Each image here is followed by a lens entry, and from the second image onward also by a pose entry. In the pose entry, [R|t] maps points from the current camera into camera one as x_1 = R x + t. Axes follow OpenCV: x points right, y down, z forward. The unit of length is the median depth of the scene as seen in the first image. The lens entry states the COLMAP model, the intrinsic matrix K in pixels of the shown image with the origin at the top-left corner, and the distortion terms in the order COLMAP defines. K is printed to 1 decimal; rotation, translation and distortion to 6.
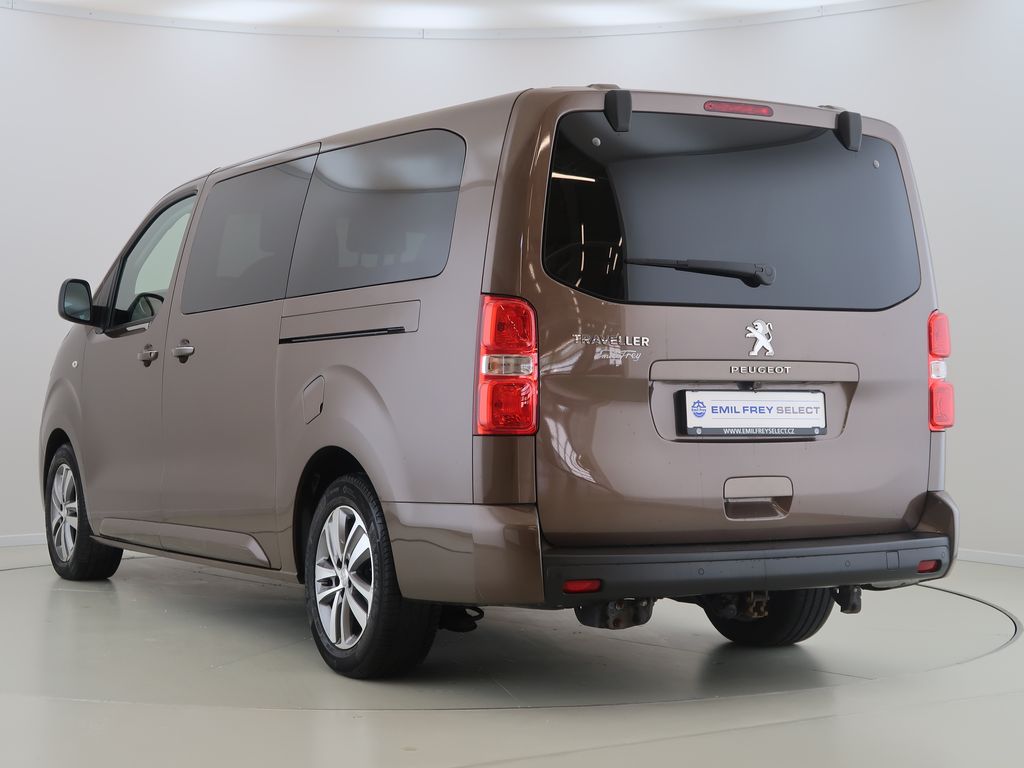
lens RADIAL K [[1183.7, 0, 507.9], [0, 1183.7, 381.5], [0, 0, 1]] dist [-0.058977, 0.000000]
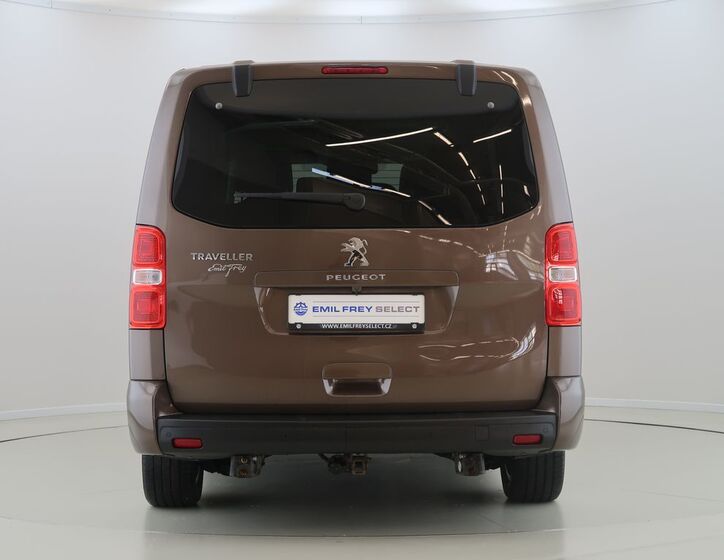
lens RADIAL K [[876.5, 0, 363.5], [0, 876.5, 281.5], [0, 0, 1]] dist [-0.099467, 0.000000]
pose [[0.957077, -0.010999, -0.289625, 0.486925], [0.011645, 0.999932, 0.000506, -0.005742], [0.289600, -0.003857, 0.957140, 0.112088]]
